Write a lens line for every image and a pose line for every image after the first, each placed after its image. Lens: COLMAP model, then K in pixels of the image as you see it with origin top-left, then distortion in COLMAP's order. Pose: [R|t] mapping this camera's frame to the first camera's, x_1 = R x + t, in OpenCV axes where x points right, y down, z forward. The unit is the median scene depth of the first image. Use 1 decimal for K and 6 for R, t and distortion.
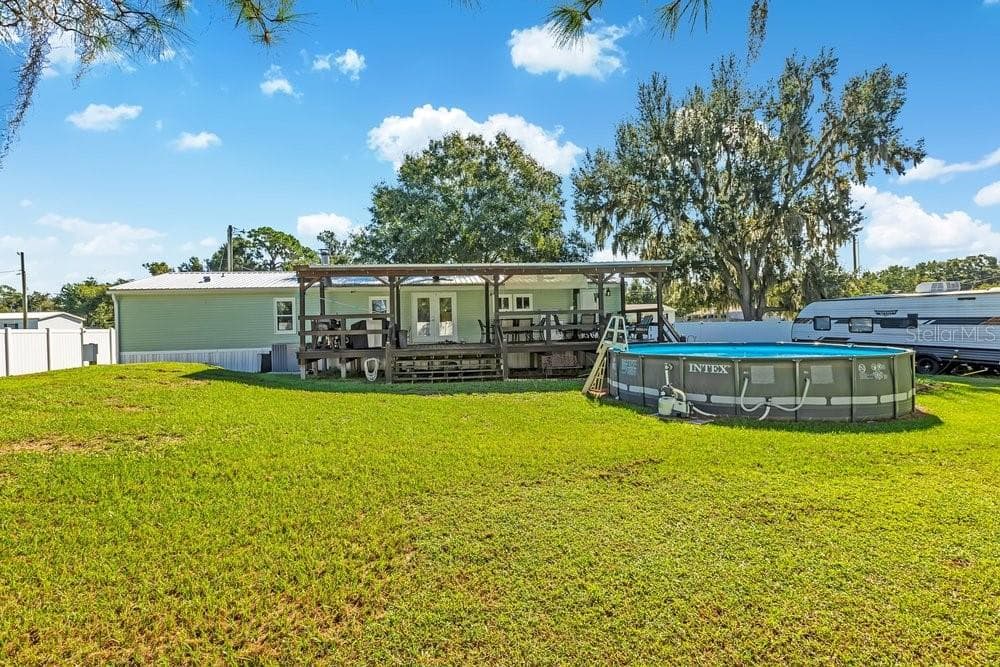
lens RADIAL K [[493.9, 0, 500.0], [0, 493.9, 333.5], [0, 0, 1]] dist [-0.001247, -0.000250]
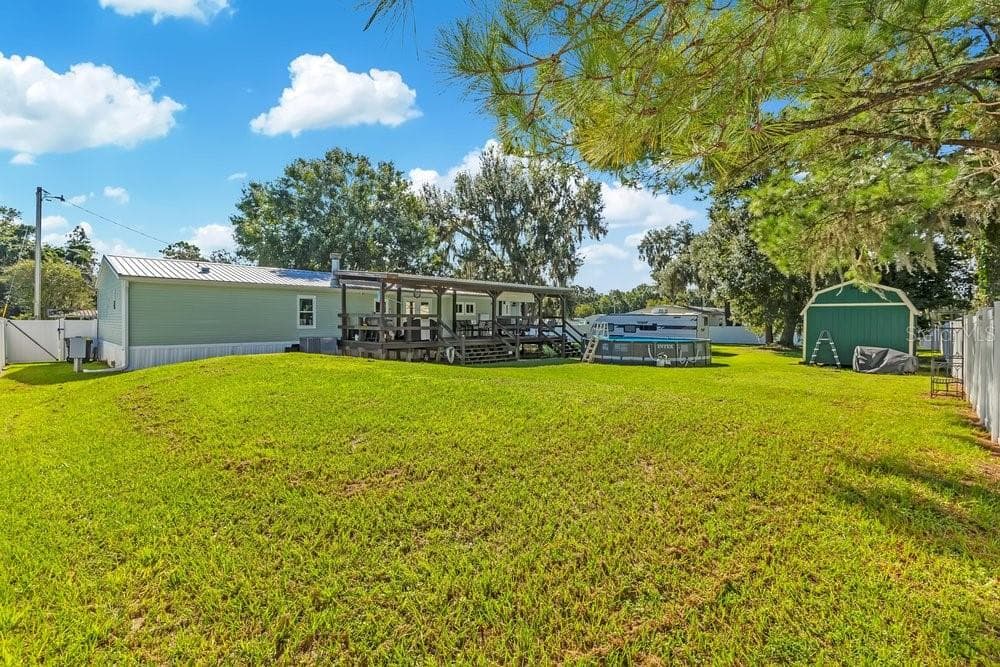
lens RADIAL K [[493.9, 0, 500.0], [0, 493.9, 333.5], [0, 0, 1]] dist [-0.001247, -0.000250]
pose [[0.760734, 0.009270, 0.648998, -0.820583], [-0.004004, 0.999946, -0.009590, 0.020072], [-0.649052, 0.004697, 0.760730, -0.108354]]
